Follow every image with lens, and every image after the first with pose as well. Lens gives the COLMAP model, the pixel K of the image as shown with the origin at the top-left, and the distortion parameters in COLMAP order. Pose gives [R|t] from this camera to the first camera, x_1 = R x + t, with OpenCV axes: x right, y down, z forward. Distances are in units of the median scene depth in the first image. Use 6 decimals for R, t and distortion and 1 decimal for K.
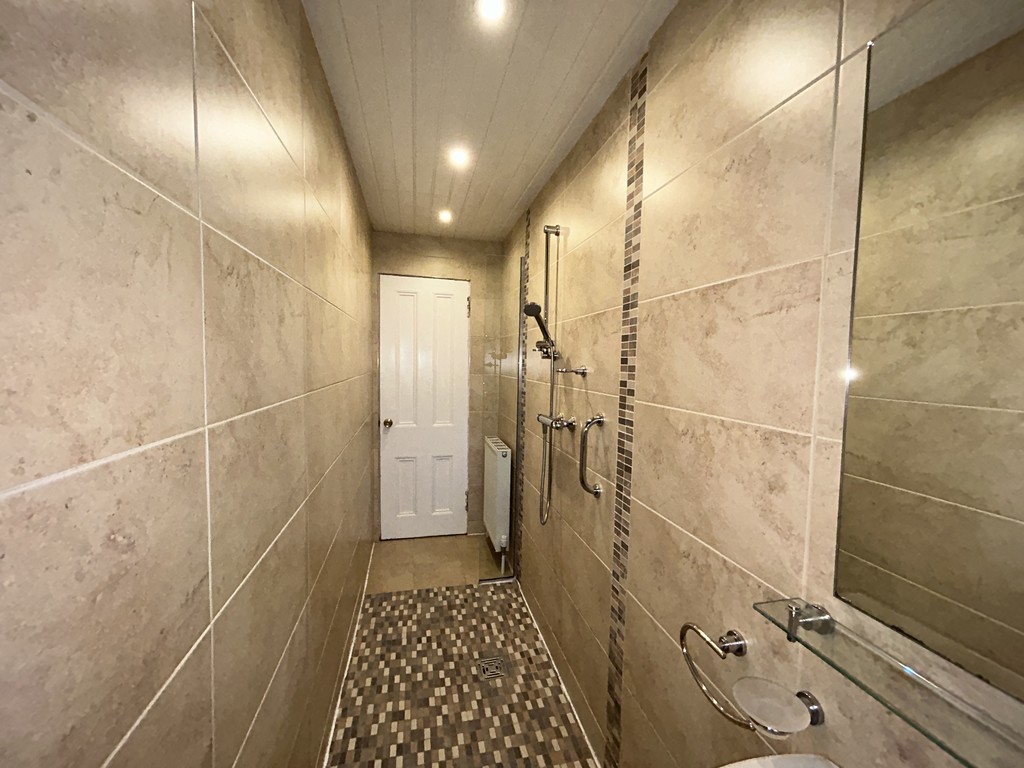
lens RADIAL K [[409.8, 0, 514.9], [0, 409.8, 382.2], [0, 0, 1]] dist [0.000987, 0.000078]
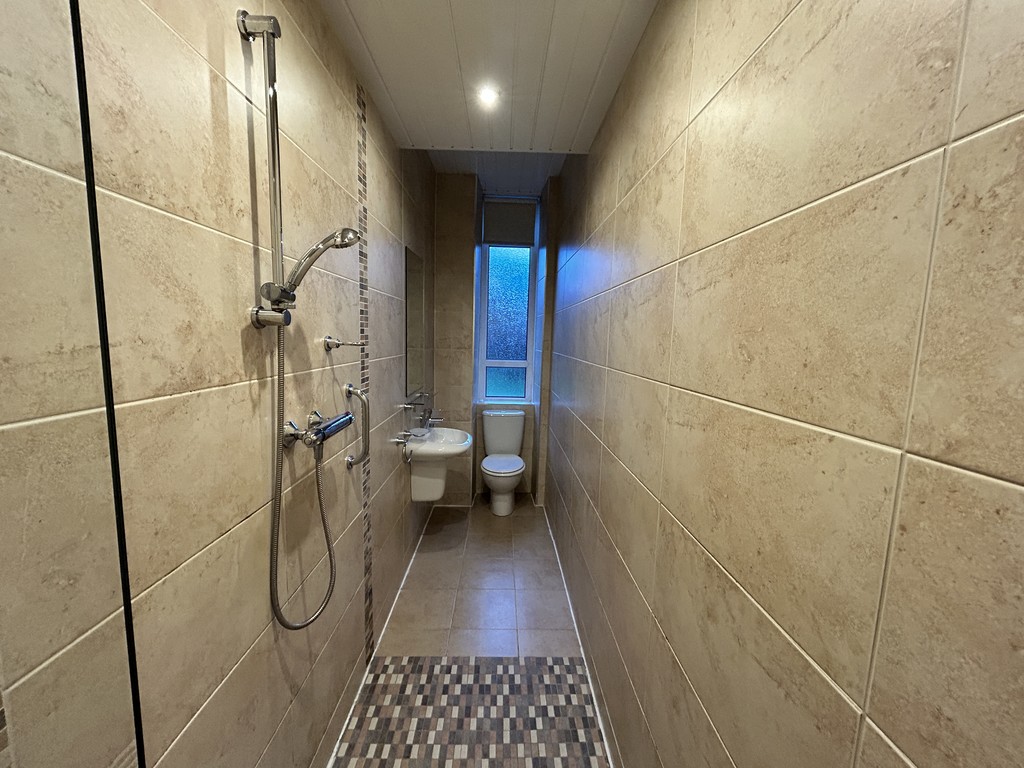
lens RADIAL K [[409.8, 0, 514.9], [0, 409.8, 382.2], [0, 0, 1]] dist [0.000987, 0.000078]
pose [[-0.977947, -0.071108, 0.196373, -0.361338], [-0.038447, 0.985480, 0.165383, -0.102944], [-0.205282, 0.154186, -0.966481, 1.791593]]
